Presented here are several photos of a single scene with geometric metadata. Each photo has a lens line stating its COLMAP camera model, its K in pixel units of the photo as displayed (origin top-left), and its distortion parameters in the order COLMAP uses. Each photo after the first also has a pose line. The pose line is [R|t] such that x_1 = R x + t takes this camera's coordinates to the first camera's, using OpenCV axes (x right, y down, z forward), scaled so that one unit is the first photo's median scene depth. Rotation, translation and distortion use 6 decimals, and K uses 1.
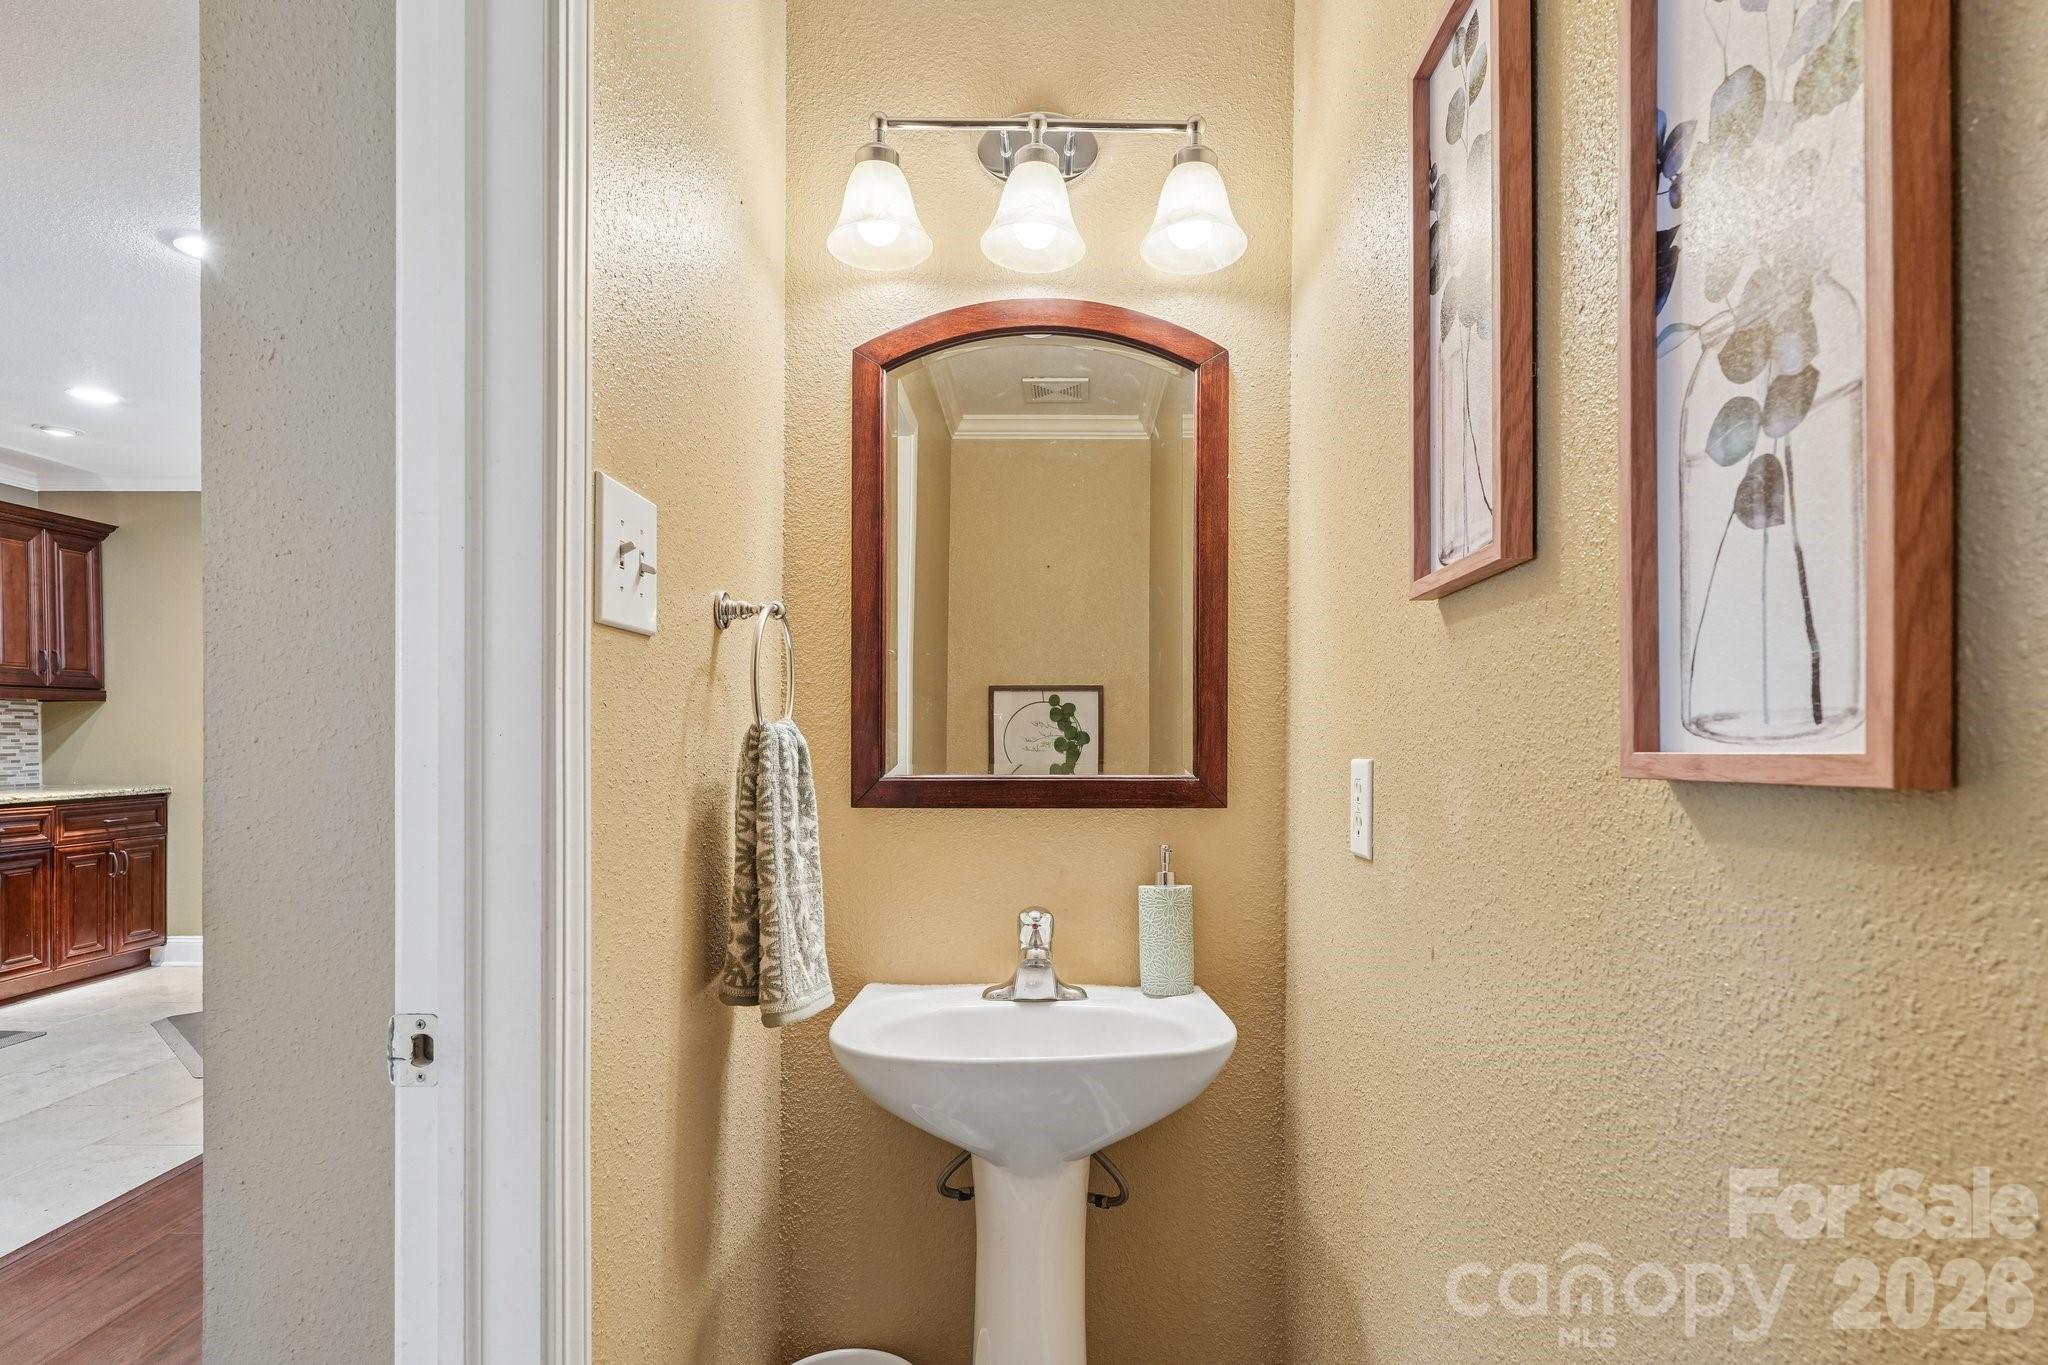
lens RADIAL K [[1039.6, 0, 1027.6], [0, 1039.6, 740.8], [0, 0, 1]] dist [-0.000879, -0.000326]
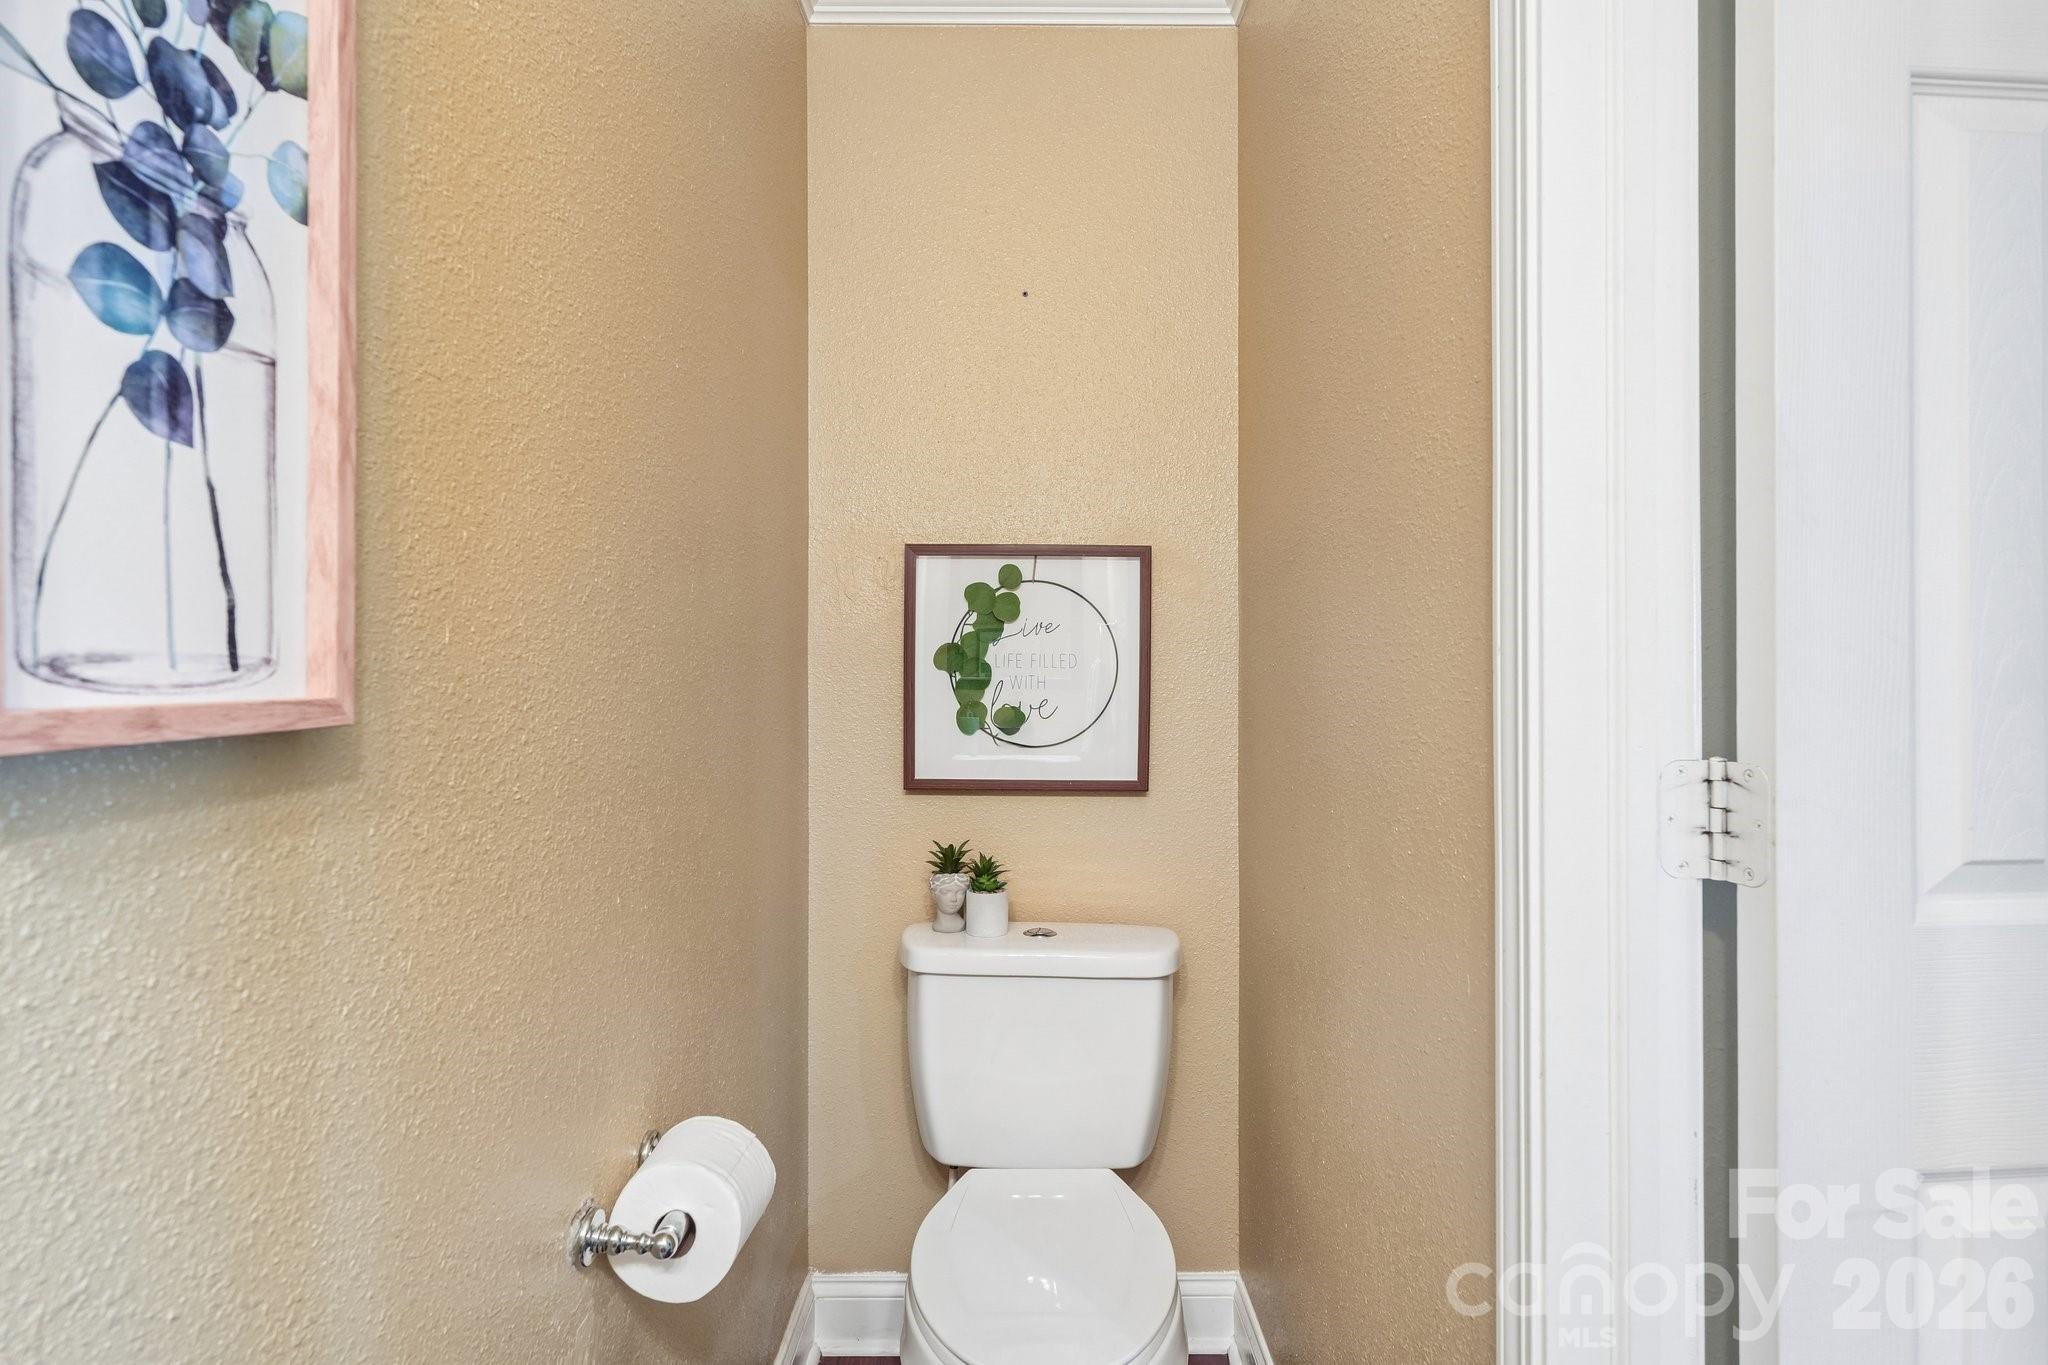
lens RADIAL K [[1015.6, 0, 1024.0], [0, 1015.6, 682.5], [0, 0, 1]] dist [0.000306, -0.000288]
pose [[-0.999986, -0.003848, 0.003634, 0.003279], [-0.003835, 0.999986, 0.003620, -0.011609], [-0.003647, 0.003606, -0.999987, 1.870093]]
